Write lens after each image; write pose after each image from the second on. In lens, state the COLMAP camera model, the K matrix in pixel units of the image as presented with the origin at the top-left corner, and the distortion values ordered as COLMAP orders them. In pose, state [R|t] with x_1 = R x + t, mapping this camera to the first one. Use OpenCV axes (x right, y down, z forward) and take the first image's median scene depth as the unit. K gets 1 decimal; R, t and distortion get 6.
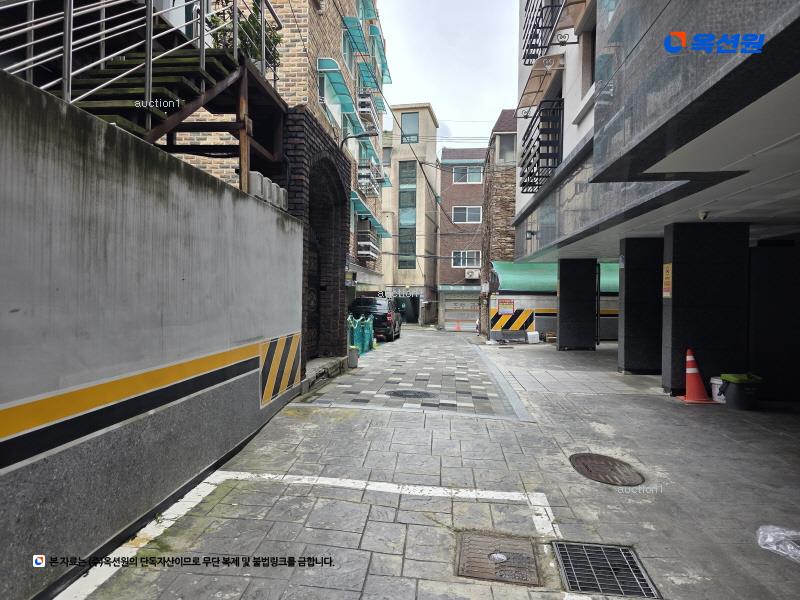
lens RADIAL K [[523.5, 0, 400.0], [0, 523.5, 300.0], [0, 0, 1]] dist [0.088544, -0.082322]
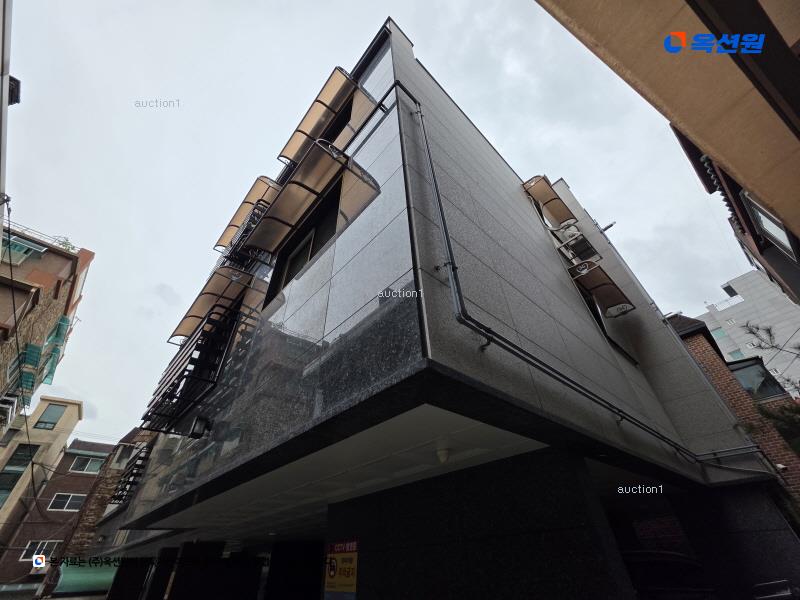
lens RADIAL K [[317.7, 0, 399.0], [0, 317.7, 298.6], [0, 0, 1]] dist [0.003314, 0.000093]
pose [[0.670794, 0.440764, 0.596459, -0.011189], [0.063108, 0.767400, -0.638056, -0.062928], [-0.738954, 0.465645, 0.486951, -0.653746]]
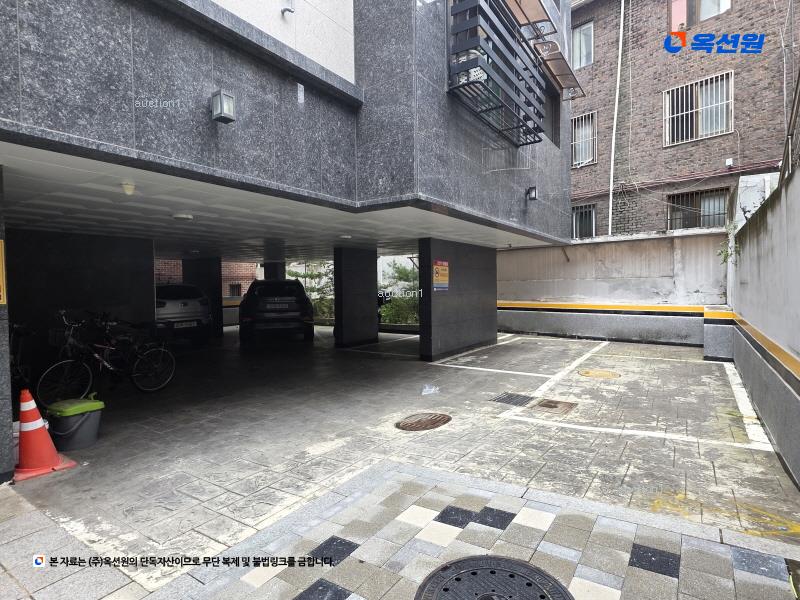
lens RADIAL K [[446.9, 0, 400.0], [0, 446.9, 300.0], [0, 0, 1]] dist [0.001821, 0.000647]
pose [[-0.880141, -0.012170, 0.474556, -0.088375], [0.011498, 0.998831, 0.046941, -0.039937], [-0.474573, 0.046772, -0.878973, 1.939325]]
